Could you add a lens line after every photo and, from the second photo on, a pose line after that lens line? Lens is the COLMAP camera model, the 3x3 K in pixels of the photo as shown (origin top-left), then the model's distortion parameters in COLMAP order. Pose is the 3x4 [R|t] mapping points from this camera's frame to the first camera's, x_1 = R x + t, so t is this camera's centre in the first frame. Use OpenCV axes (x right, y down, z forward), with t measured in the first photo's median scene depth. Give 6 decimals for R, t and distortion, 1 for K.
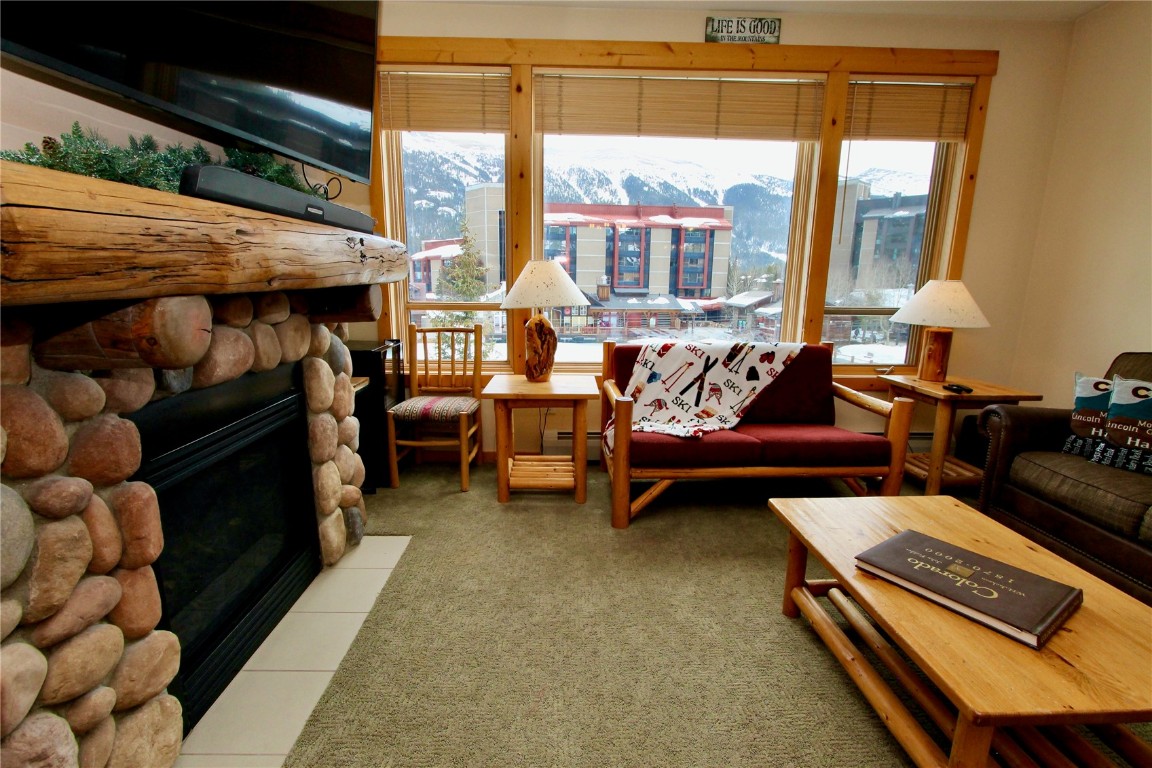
lens RADIAL K [[536.9, 0, 571.9], [0, 536.9, 397.7], [0, 0, 1]] dist [-0.016246, 0.001495]
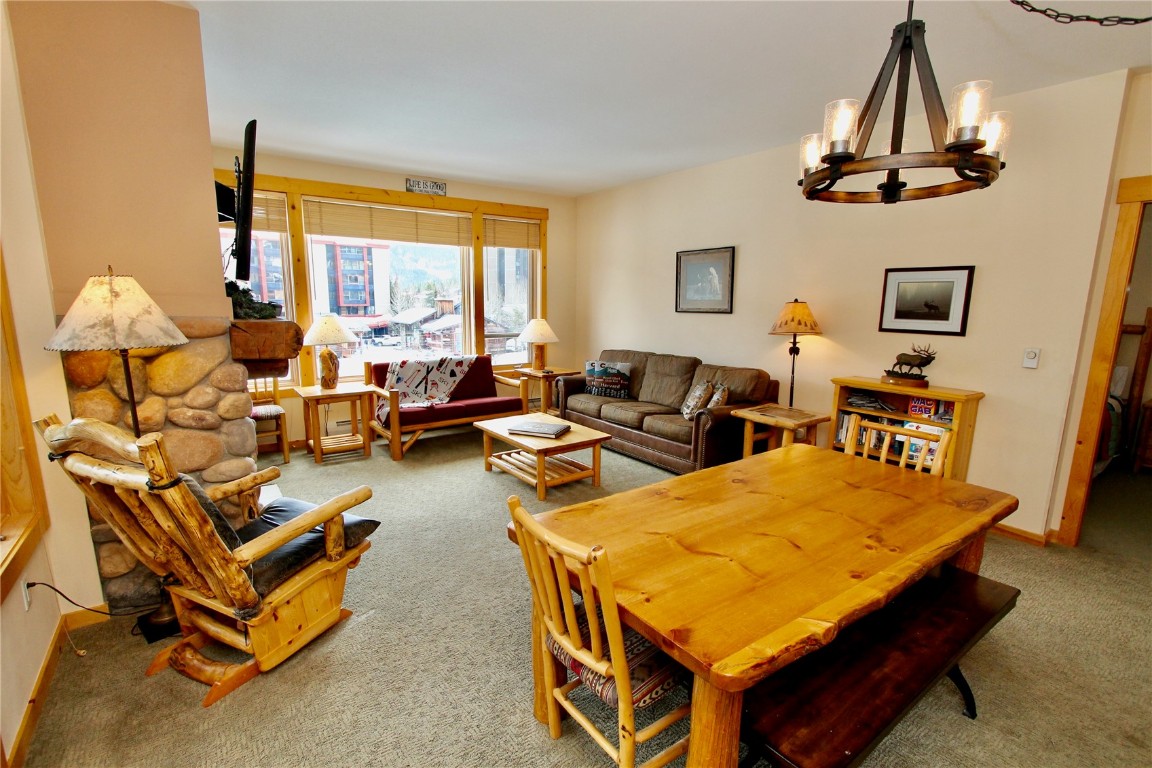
lens RADIAL K [[536.9, 0, 571.9], [0, 536.9, 397.7], [0, 0, 1]] dist [-0.016246, 0.001495]
pose [[0.824435, -0.104609, 0.556205, -0.358852], [0.120352, 0.992696, 0.008311, 0.072359], [-0.553012, 0.060089, 0.831003, -0.749062]]
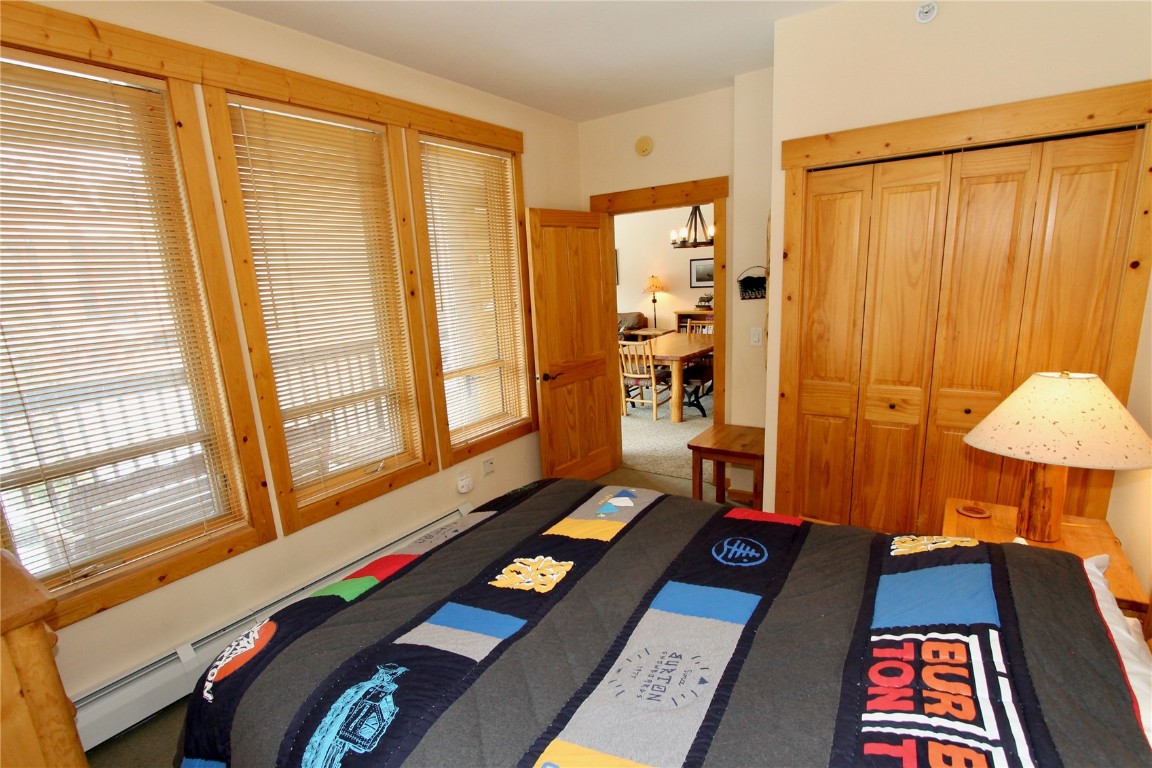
lens RADIAL K [[536.9, 0, 571.9], [0, 536.9, 397.7], [0, 0, 1]] dist [-0.016246, 0.001495]
pose [[0.585432, -0.221572, 0.779856, -1.700514], [0.234287, 0.967124, 0.098901, 0.145480], [-0.776131, 0.124810, 0.618097, -1.283670]]
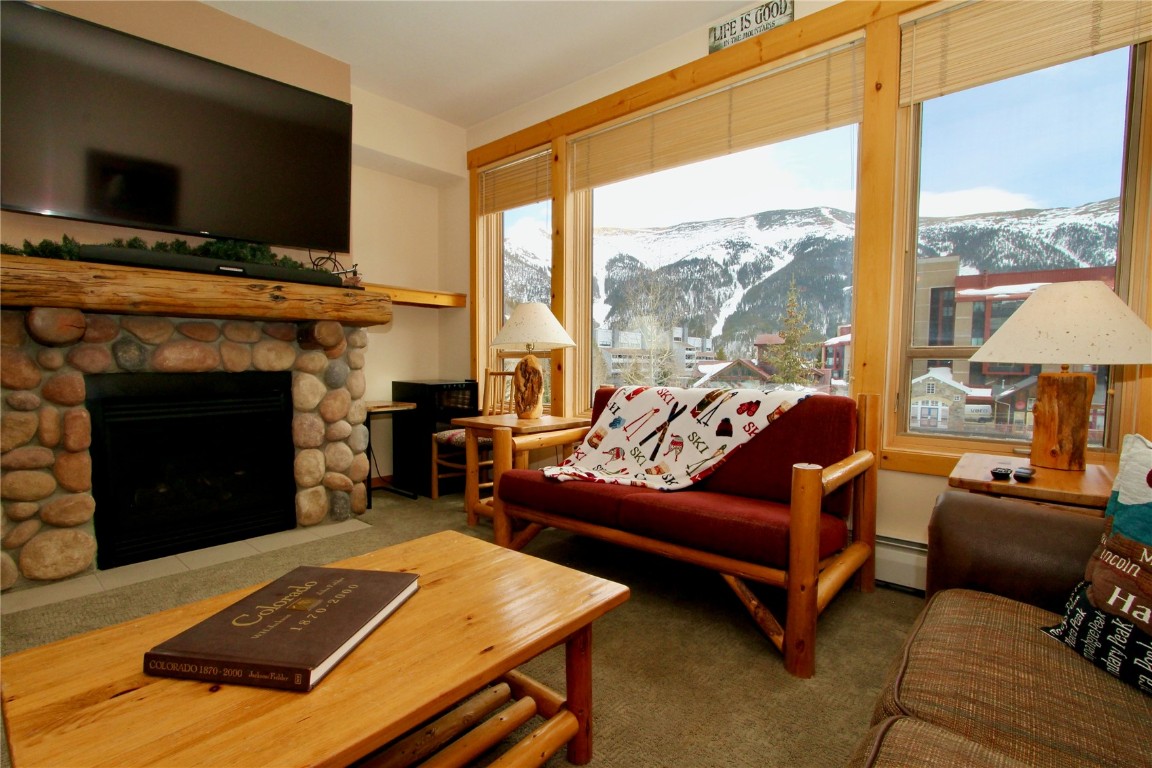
lens RADIAL K [[536.9, 0, 571.9], [0, 536.9, 397.7], [0, 0, 1]] dist [-0.016246, 0.001495]
pose [[0.739511, 0.037925, -0.672075, 0.695201], [-0.144185, 0.984163, -0.103116, 0.023974], [0.657521, 0.173159, 0.733268, 0.288369]]
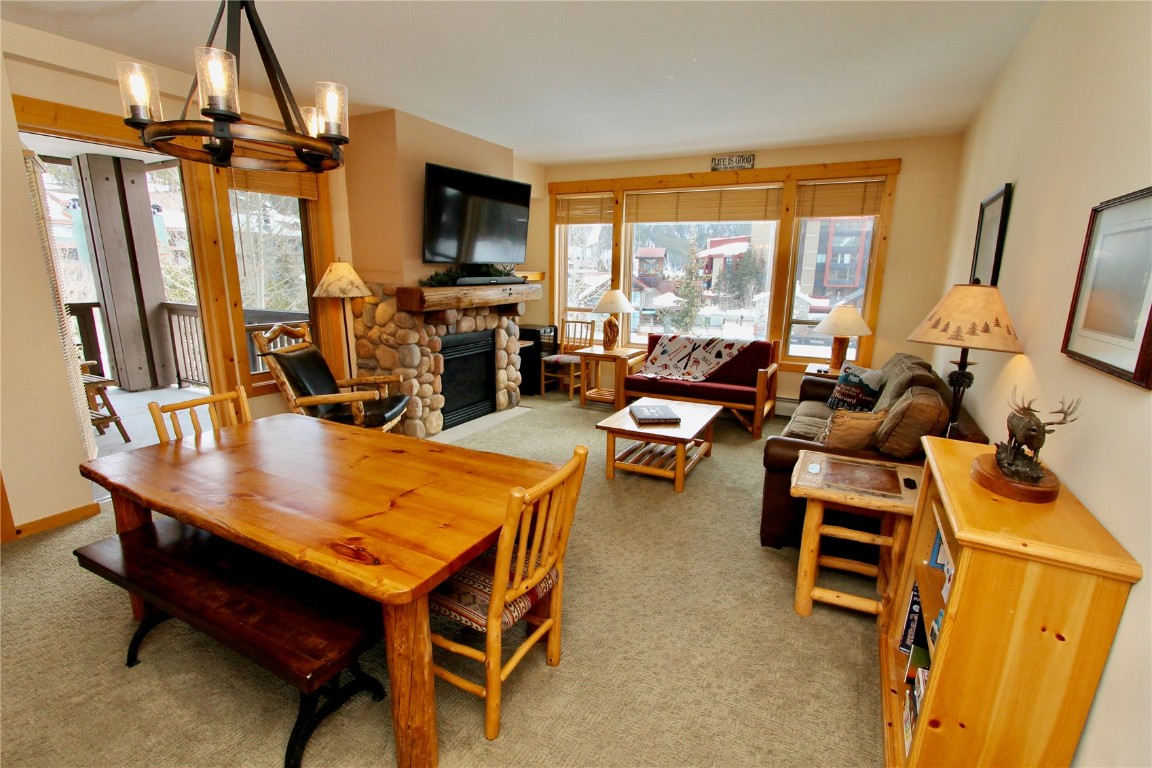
lens RADIAL K [[536.9, 0, 571.9], [0, 536.9, 397.7], [0, 0, 1]] dist [-0.016246, 0.001495]
pose [[0.871003, 0.113932, -0.477885, 0.787823], [-0.110891, 0.993227, 0.034681, 0.091249], [0.478600, 0.022786, 0.877738, -0.806889]]
